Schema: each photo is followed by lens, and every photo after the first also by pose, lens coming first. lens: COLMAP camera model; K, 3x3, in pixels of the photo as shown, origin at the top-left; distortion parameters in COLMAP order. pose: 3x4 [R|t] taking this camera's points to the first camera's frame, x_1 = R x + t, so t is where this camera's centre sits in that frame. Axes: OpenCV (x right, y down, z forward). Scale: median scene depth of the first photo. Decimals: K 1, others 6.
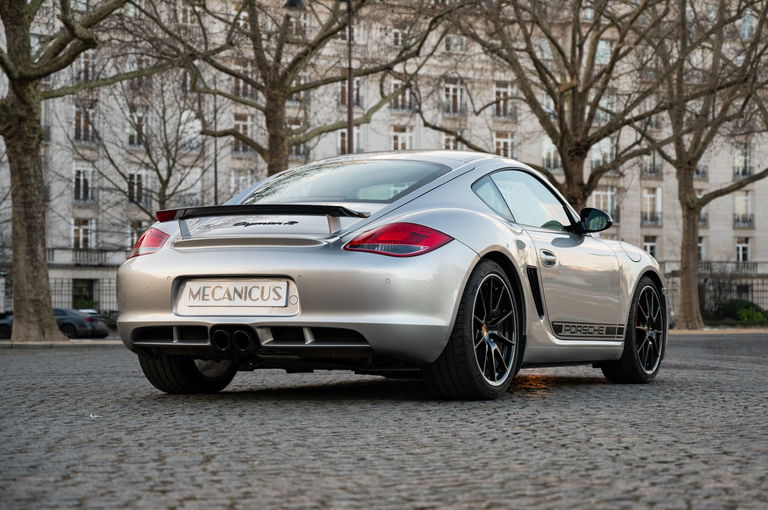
lens RADIAL K [[1765.8, 0, 421.1], [0, 1765.8, 222.7], [0, 0, 1]] dist [-0.032975, 0.710879]
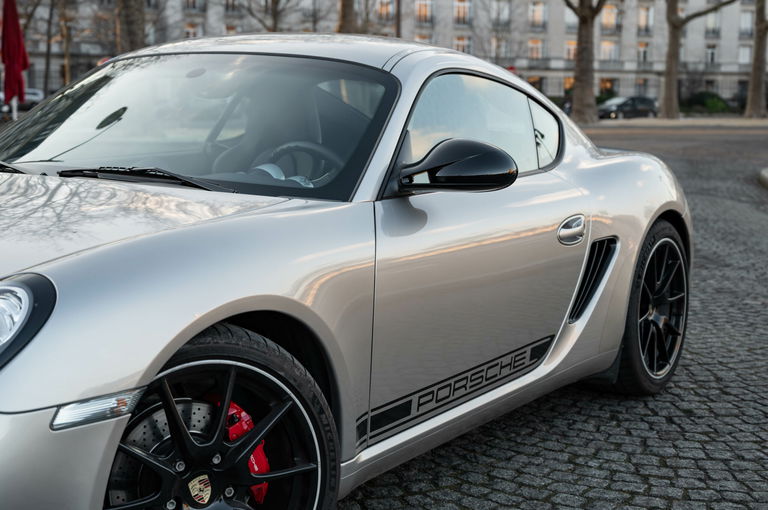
lens RADIAL K [[1178.9, 0, 403.4], [0, 1178.9, 253.3], [0, 0, 1]] dist [0.013292, 0.046599]
pose [[0.997538, 0.025627, -0.065278, 0.014277], [-0.012848, 0.981866, 0.189138, -0.006307], [0.068942, -0.187834, 0.979778, 0.105640]]
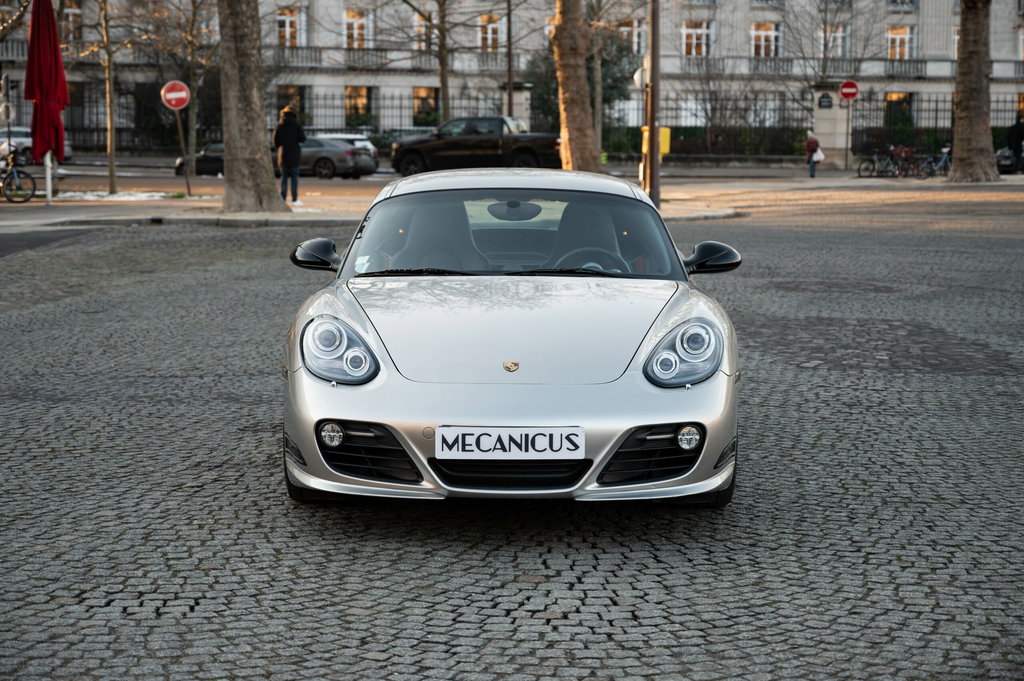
lens RADIAL K [[2233.7, 0, 510.1], [0, 2233.7, 375.6], [0, 0, 1]] dist [0.021786, -0.304663]
pose [[0.990986, 0.023830, -0.131829, 0.019662], [-0.000990, 0.985327, 0.170675, -0.019005], [0.133962, -0.169006, 0.976469, 0.007227]]
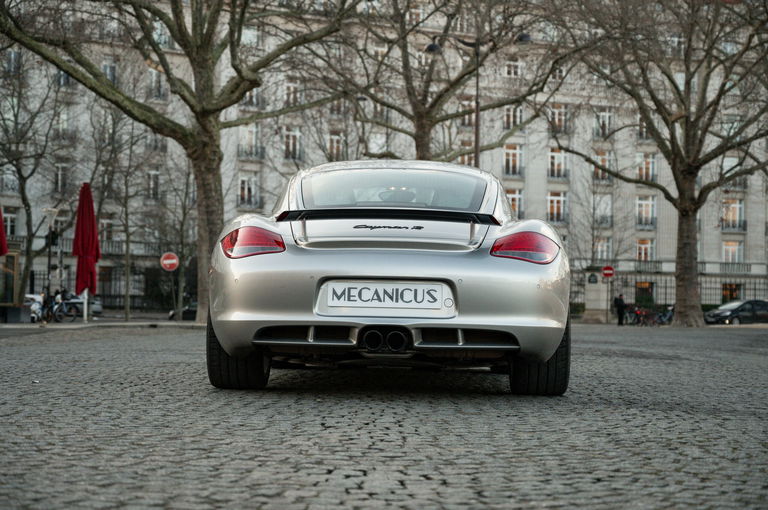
lens RADIAL K [[1485.4, 0, 384.0], [0, 1485.4, 255.0], [0, 0, 1]] dist [-0.009707, 0.033189]
pose [[0.989991, 0.013300, -0.140501, 0.026841], [-0.010677, 0.999755, 0.019412, -0.001470], [0.140725, -0.017717, 0.989890, -0.010059]]
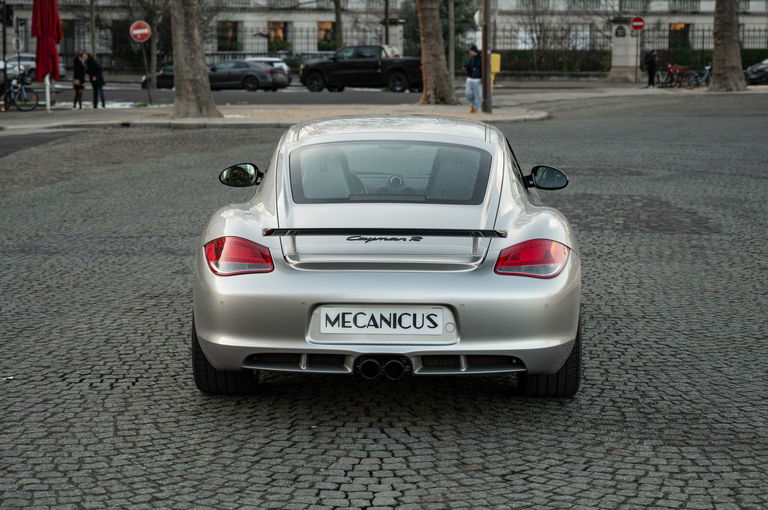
lens RADIAL K [[1678.0, 0, 384.0], [0, 1678.0, 255.0], [0, 0, 1]] dist [-0.005011, -0.168578]
pose [[0.990104, 0.021013, -0.138755, 0.027672], [0.004666, 0.983250, 0.182204, -0.022757], [0.140259, -0.181048, 0.973421, -0.013420]]
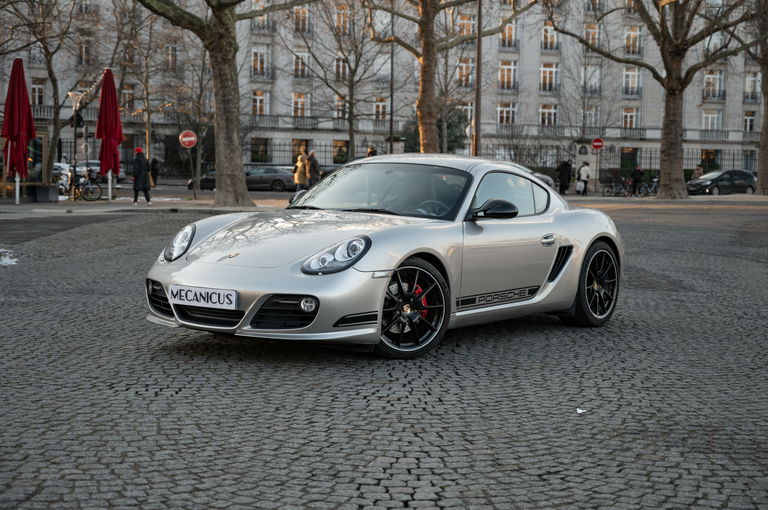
lens RADIAL K [[1367.2, 0, 384.0], [0, 1367.2, 255.0], [0, 0, 1]] dist [-0.001159, -0.051154]
pose [[0.989791, 0.030653, -0.139190, 0.022395], [-0.013437, 0.992318, 0.122980, -0.014023], [0.141890, -0.119854, 0.982600, 0.003129]]
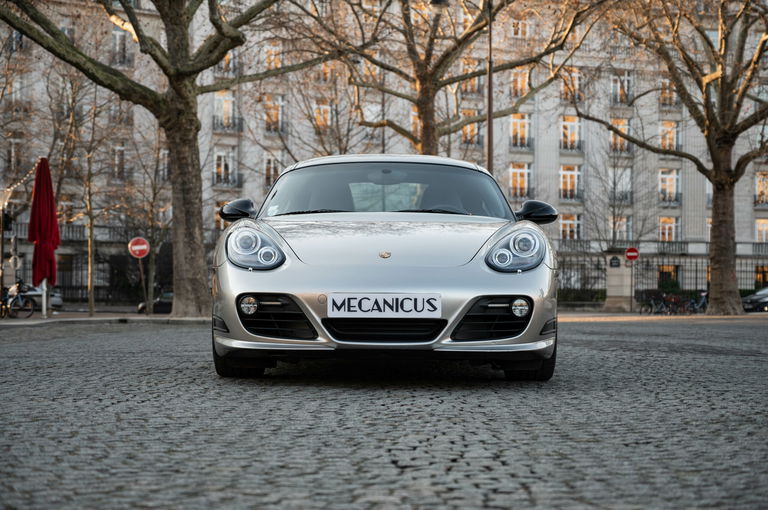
lens RADIAL K [[1643.5, 0, 384.0], [0, 1643.5, 255.0], [0, 0, 1]] dist [-0.005320, 0.131828]
pose [[0.990984, 0.004418, -0.133905, 0.019232], [-0.000513, 0.999574, 0.029184, -0.000334], [0.133977, -0.028853, 0.990564, 0.009675]]
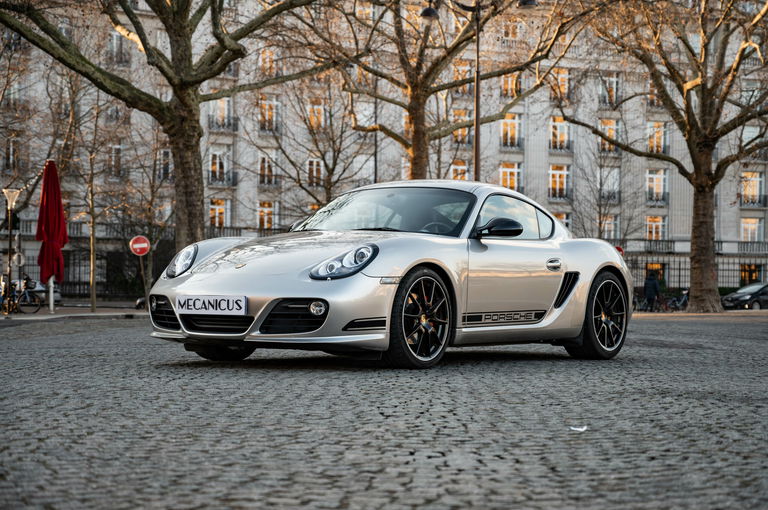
lens RADIAL K [[1649.3, 0, 401.2], [0, 1649.3, 269.0], [0, 0, 1]] dist [0.012156, 0.270098]
pose [[0.992875, 0.009595, -0.118774, 0.024269], [-0.004859, 0.999184, 0.040101, -0.003066], [0.119062, -0.039238, 0.992111, -0.027261]]
